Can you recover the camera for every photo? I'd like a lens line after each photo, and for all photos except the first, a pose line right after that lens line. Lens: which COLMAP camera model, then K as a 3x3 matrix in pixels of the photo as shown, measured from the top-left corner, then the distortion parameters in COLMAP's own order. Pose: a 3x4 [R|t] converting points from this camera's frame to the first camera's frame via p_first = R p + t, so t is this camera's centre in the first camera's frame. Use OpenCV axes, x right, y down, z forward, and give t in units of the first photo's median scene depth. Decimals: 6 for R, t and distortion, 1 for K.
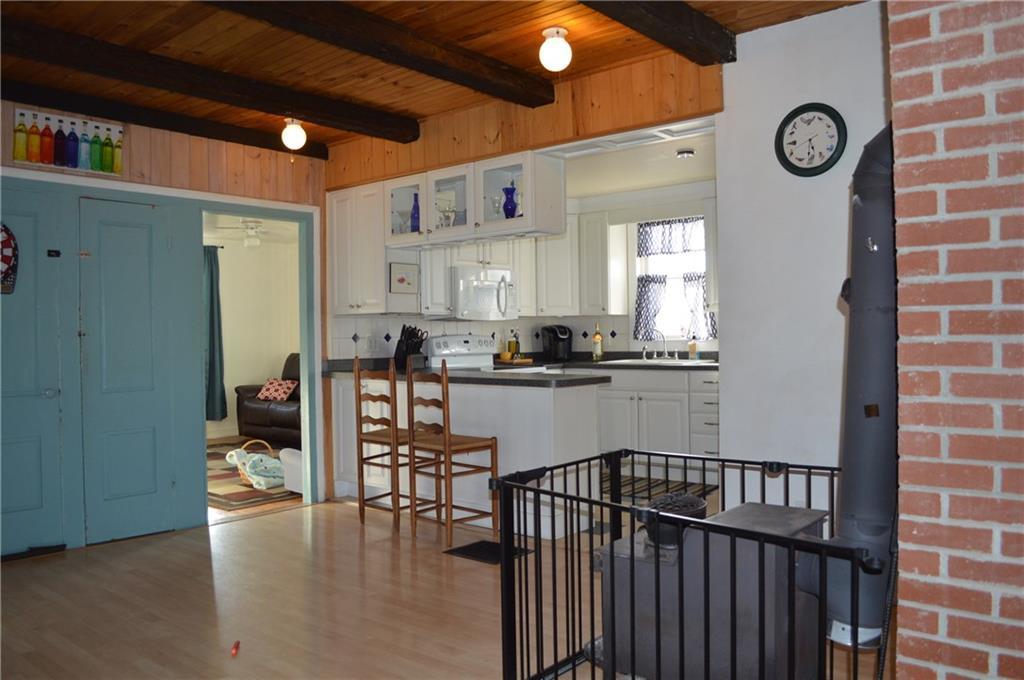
lens RADIAL K [[798.7, 0, 512.0], [0, 798.7, 340.0], [0, 0, 1]] dist [0.000055, -0.000056]
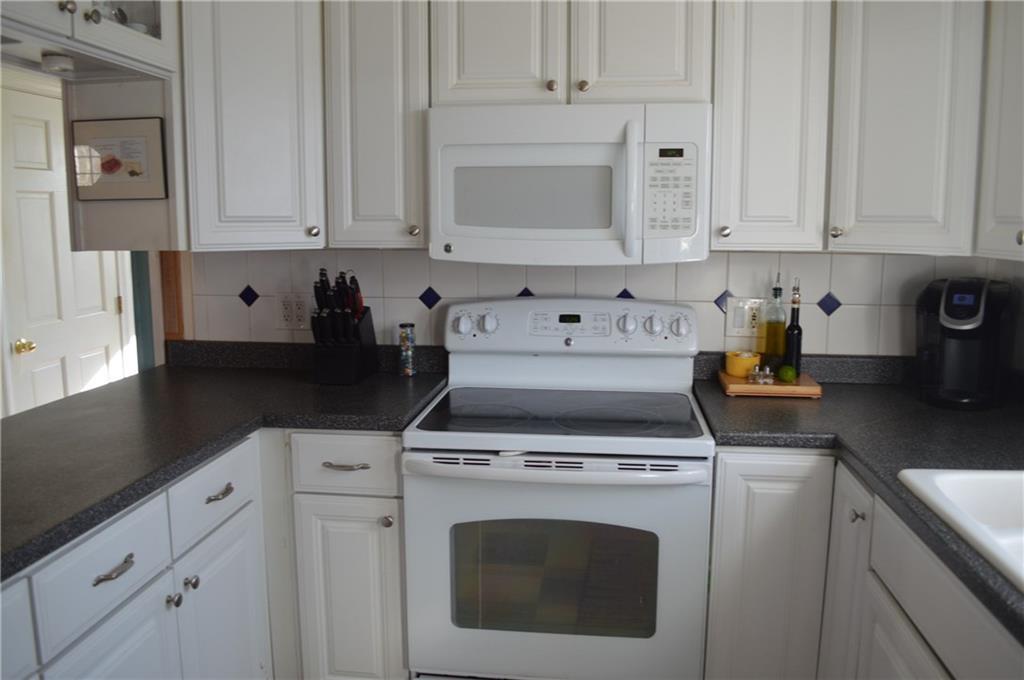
lens RADIAL K [[786.3, 0, 512.0], [0, 786.3, 340.0], [0, 0, 1]] dist [0.000116, -0.000189]
pose [[0.506040, 0.123295, -0.853652, 0.240145], [-0.011897, 0.990634, 0.136027, -0.036417], [0.862428, -0.058679, 0.502767, 0.794567]]
